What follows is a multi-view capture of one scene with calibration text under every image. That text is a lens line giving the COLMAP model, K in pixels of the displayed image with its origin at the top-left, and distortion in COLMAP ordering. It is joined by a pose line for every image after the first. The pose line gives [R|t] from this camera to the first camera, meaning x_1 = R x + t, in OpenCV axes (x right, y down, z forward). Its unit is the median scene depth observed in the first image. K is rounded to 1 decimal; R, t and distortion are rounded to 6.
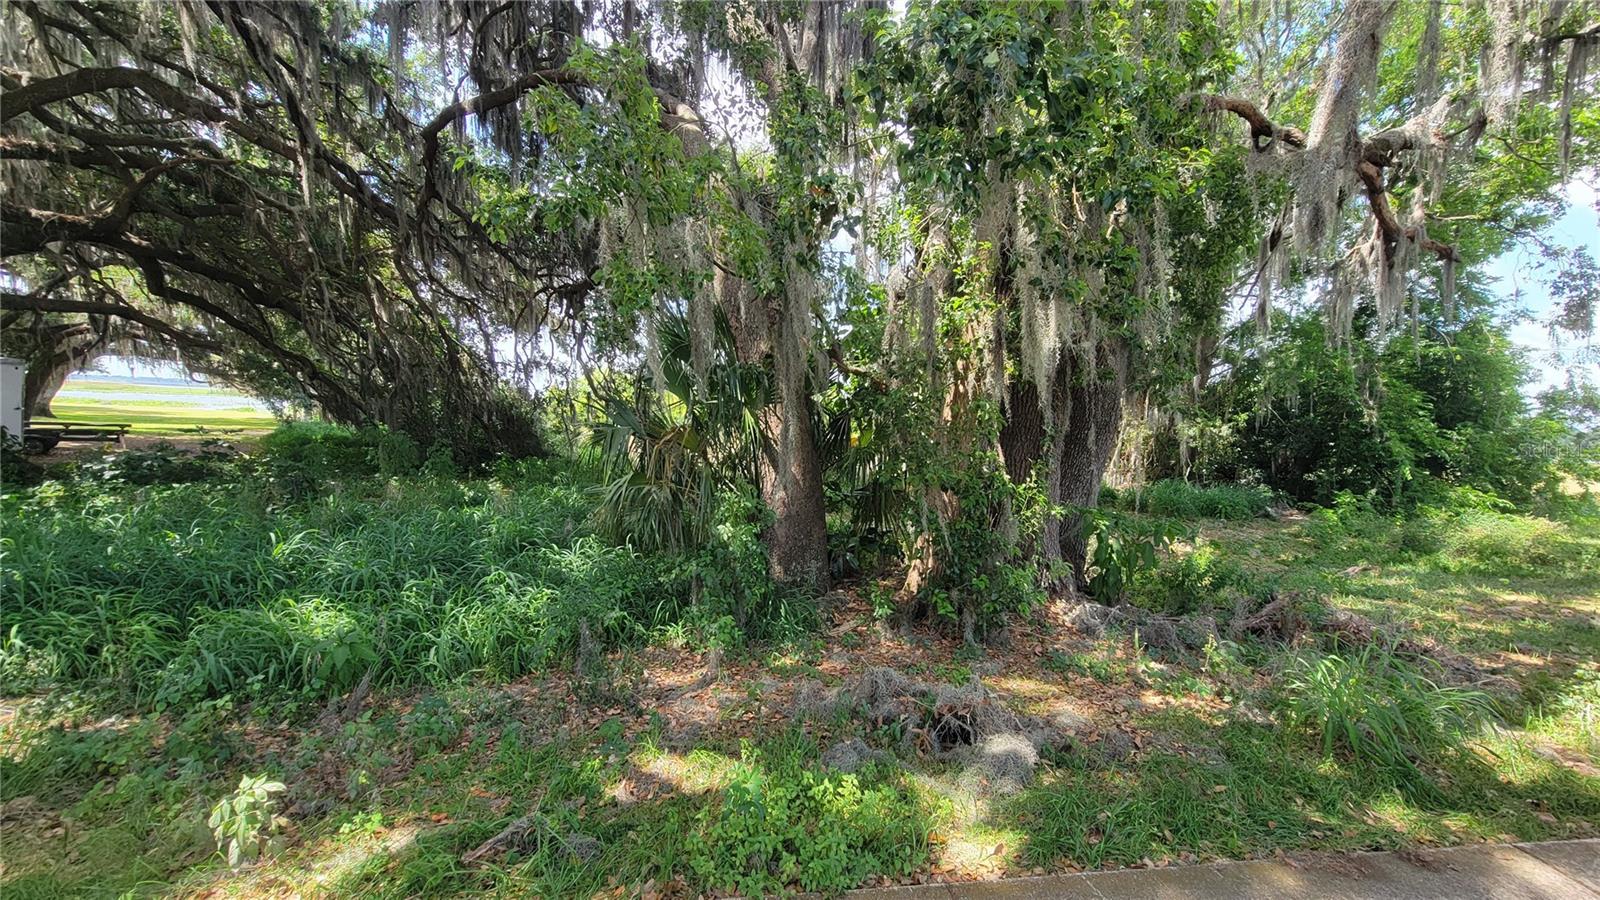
lens RADIAL K [[634.7, 0, 800.0], [0, 634.7, 450.0], [0, 0, 1]] dist [-0.000767, 0.000005]
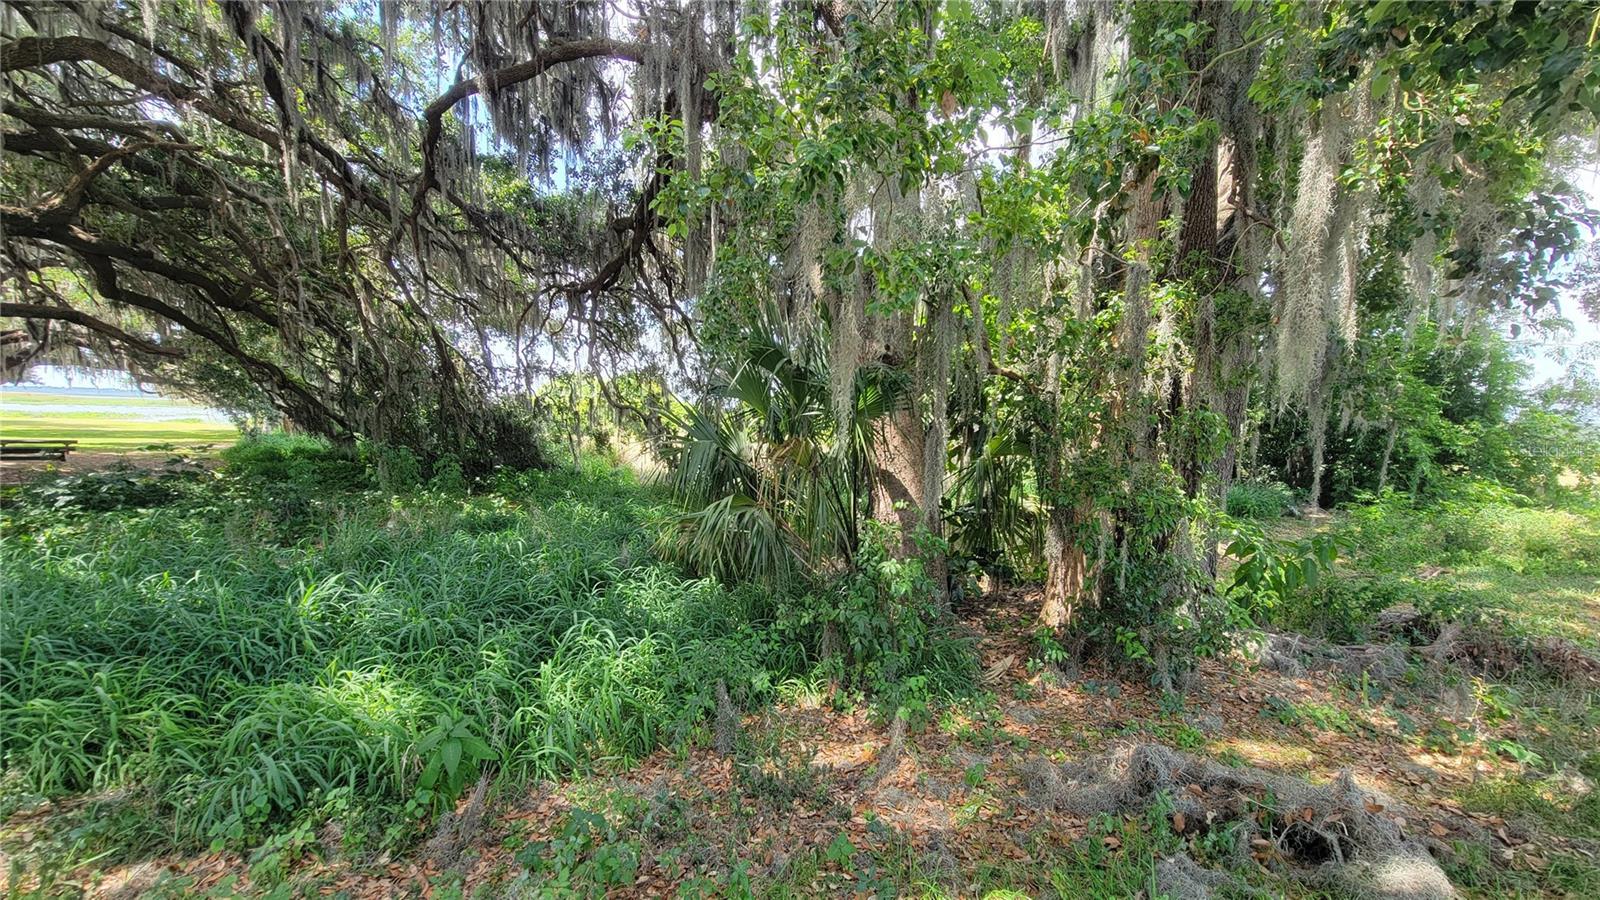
lens RADIAL K [[639.8, 0, 800.0], [0, 639.8, 450.0], [0, 0, 1]] dist [0.000766, 0.000088]
pose [[0.998924, -0.017136, 0.043090, -0.076510], [0.017325, 0.999842, -0.004014, -0.006771], [-0.043015, 0.004756, 0.999063, 0.049848]]
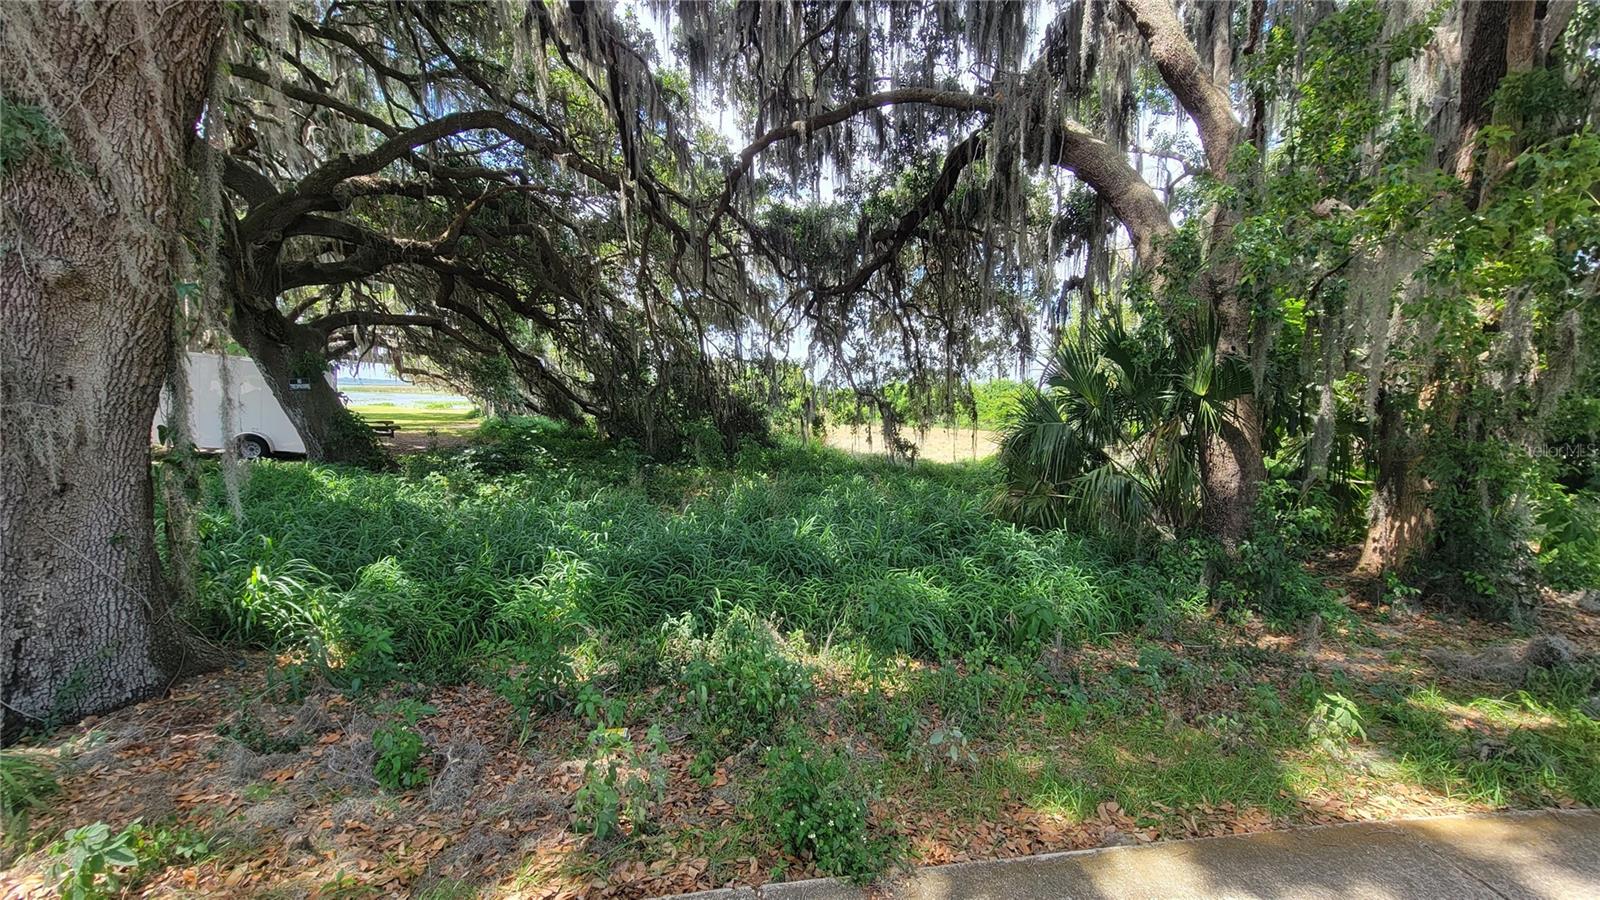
lens RADIAL K [[639.8, 0, 800.0], [0, 639.8, 450.0], [0, 0, 1]] dist [0.000766, 0.000088]
pose [[0.993758, -0.006207, -0.111385, -0.262982], [0.008011, 0.999844, 0.015754, -0.001660], [0.111269, -0.016548, 0.993652, -0.071149]]
